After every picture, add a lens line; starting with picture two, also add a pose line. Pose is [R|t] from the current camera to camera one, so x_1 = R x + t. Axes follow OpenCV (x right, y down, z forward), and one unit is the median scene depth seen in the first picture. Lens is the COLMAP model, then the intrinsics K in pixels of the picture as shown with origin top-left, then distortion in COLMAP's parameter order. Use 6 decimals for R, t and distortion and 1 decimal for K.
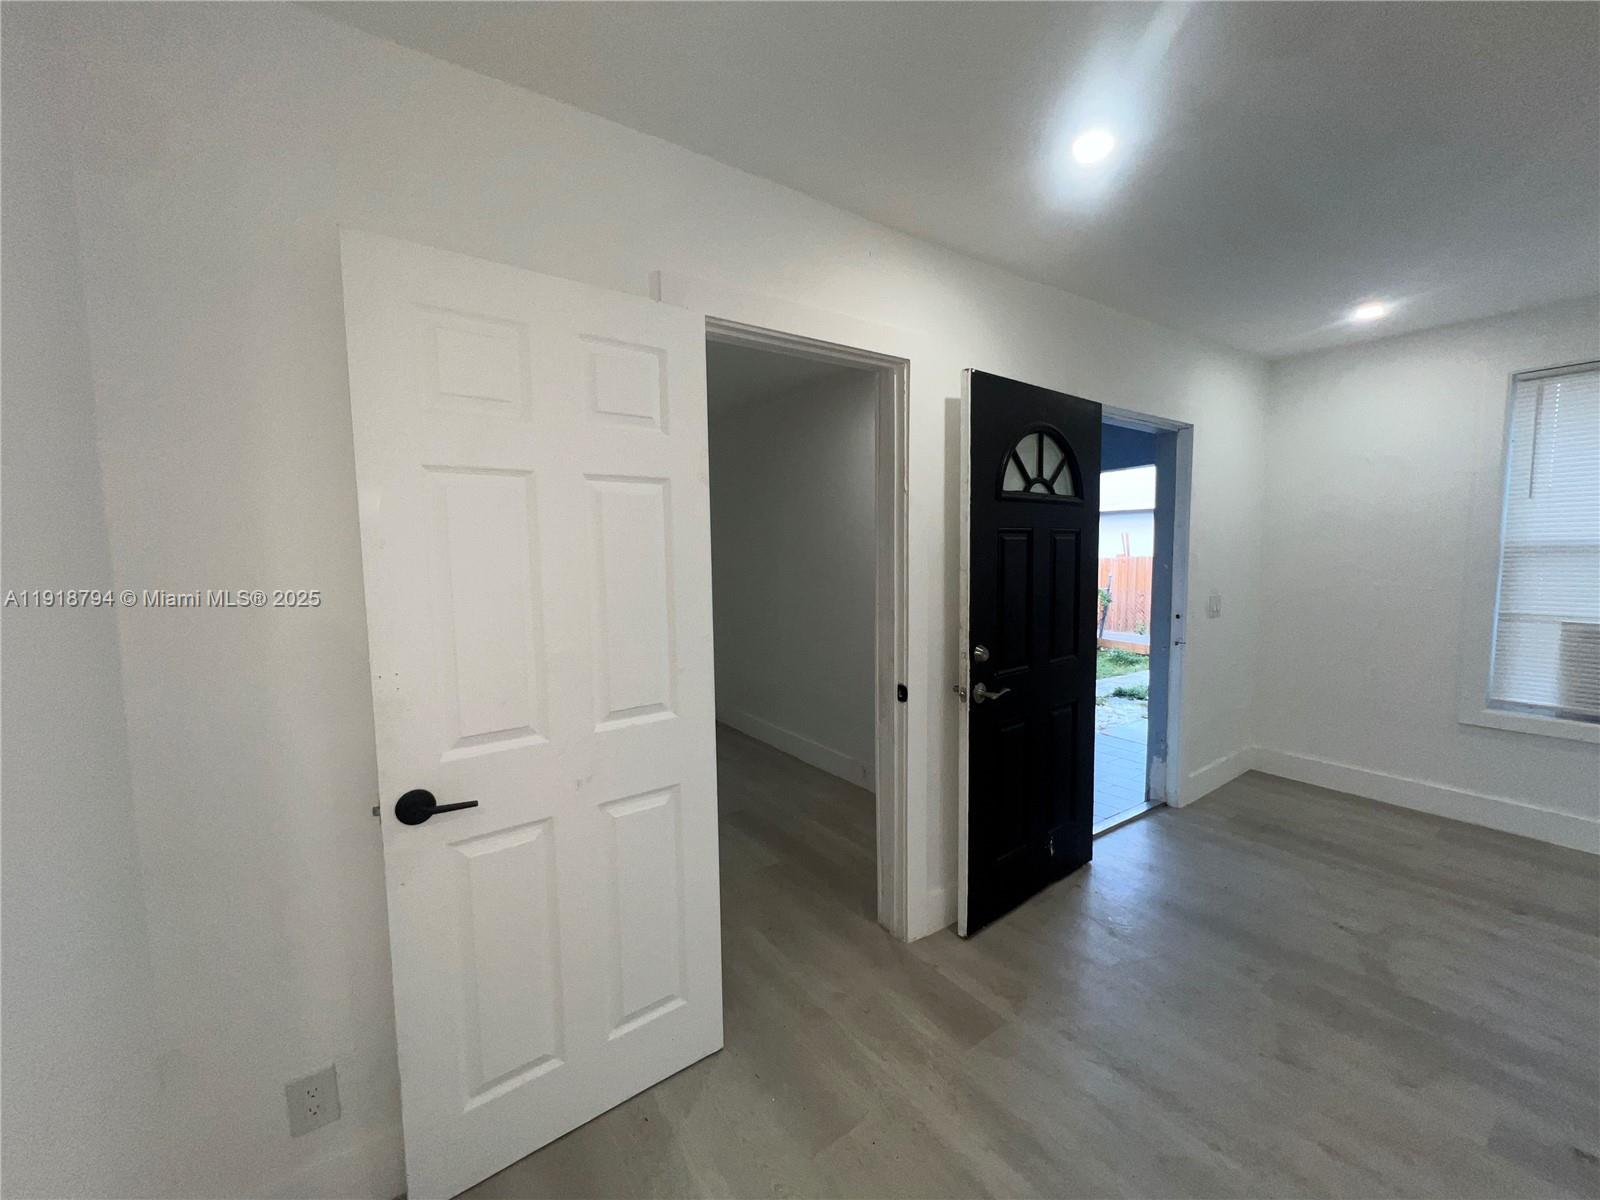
lens RADIAL K [[636.5, 0, 800.0], [0, 636.5, 600.0], [0, 0, 1]] dist [-0.006842, 0.000055]
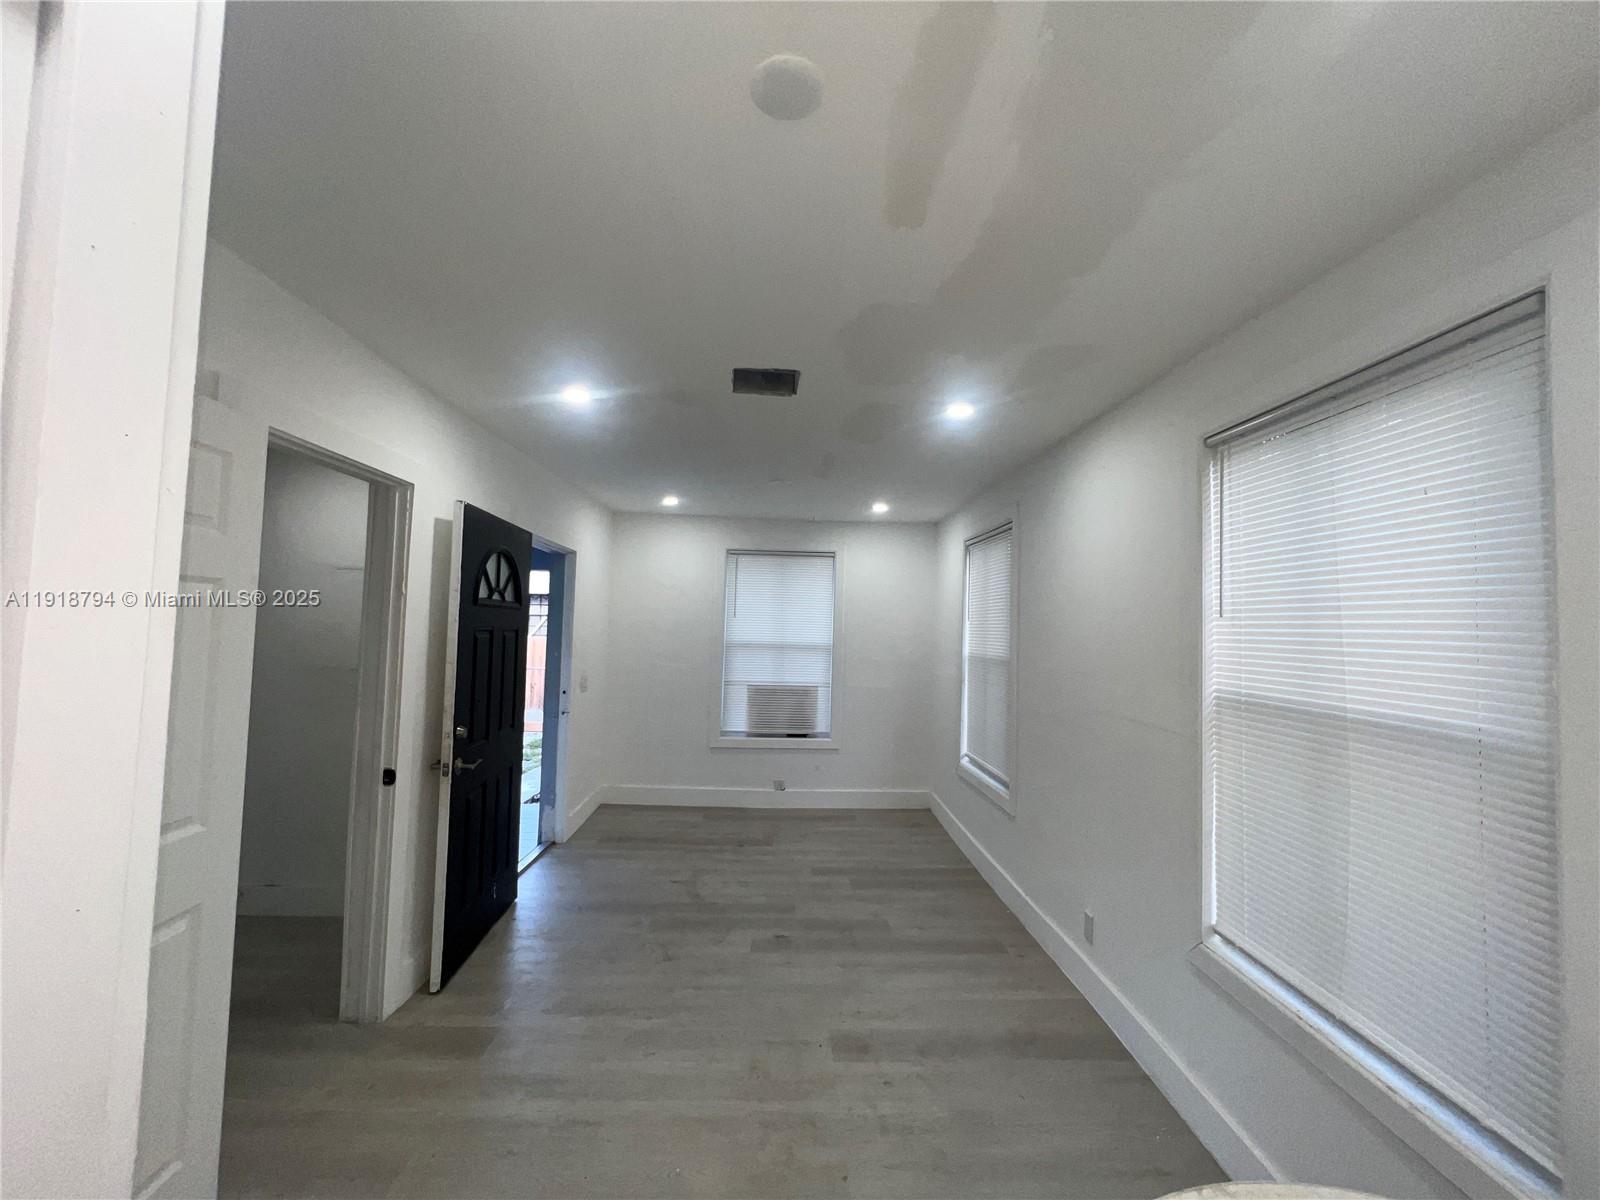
lens RADIAL K [[636.5, 0, 800.0], [0, 636.5, 600.0], [0, 0, 1]] dist [-0.006842, 0.000055]
pose [[0.537550, 0.067708, 0.840509, -0.366973], [0.034135, 0.994207, -0.101920, -0.018747], [-0.842541, 0.083478, 0.532125, -0.182728]]
